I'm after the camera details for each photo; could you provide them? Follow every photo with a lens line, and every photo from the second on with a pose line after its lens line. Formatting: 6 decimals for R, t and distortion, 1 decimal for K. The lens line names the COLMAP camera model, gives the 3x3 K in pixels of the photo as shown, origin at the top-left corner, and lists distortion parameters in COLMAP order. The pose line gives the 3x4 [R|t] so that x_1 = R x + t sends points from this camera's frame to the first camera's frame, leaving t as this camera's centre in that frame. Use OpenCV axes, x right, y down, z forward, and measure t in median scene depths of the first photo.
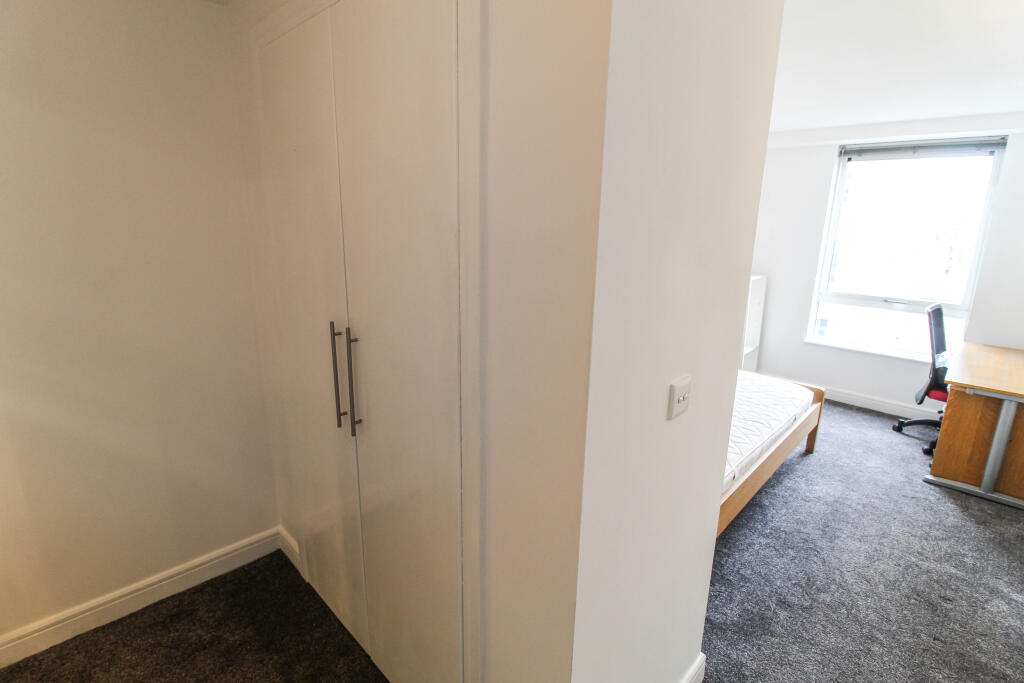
lens RADIAL K [[488.1, 0, 508.7], [0, 488.1, 338.9], [0, 0, 1]] dist [-0.022978, -0.003338]
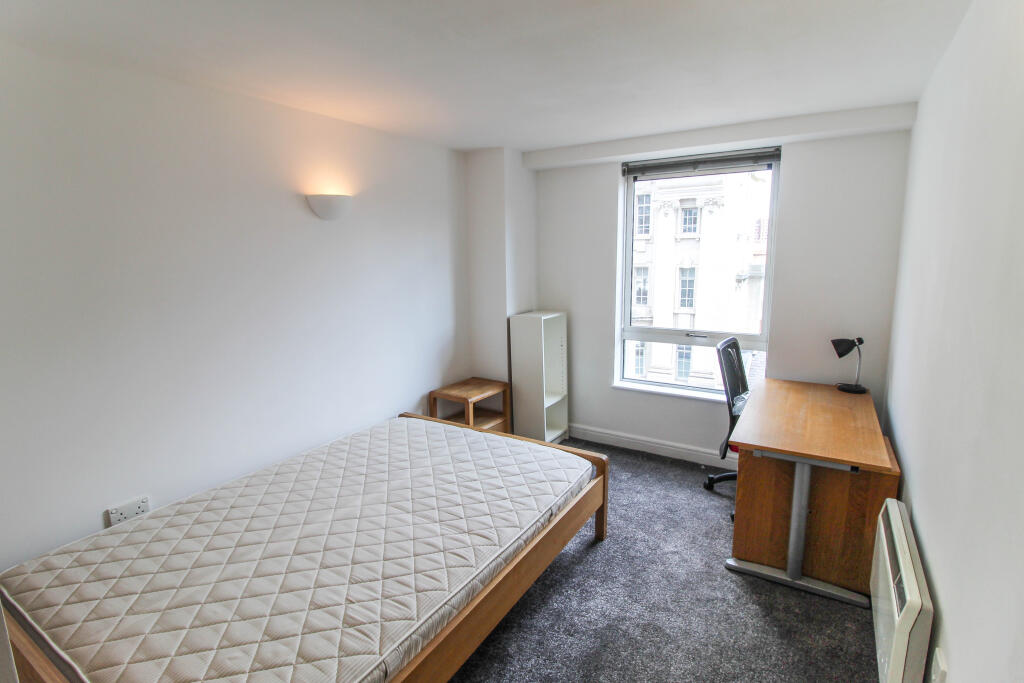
lens RADIAL K [[488.1, 0, 515.0], [0, 488.1, 337.2], [0, 0, 1]] dist [-0.022978, -0.003338]
pose [[0.975185, -0.064884, 0.211672, 0.350640], [0.080892, 0.994410, -0.067855, -0.048452], [-0.206086, 0.083293, 0.974982, 0.239543]]
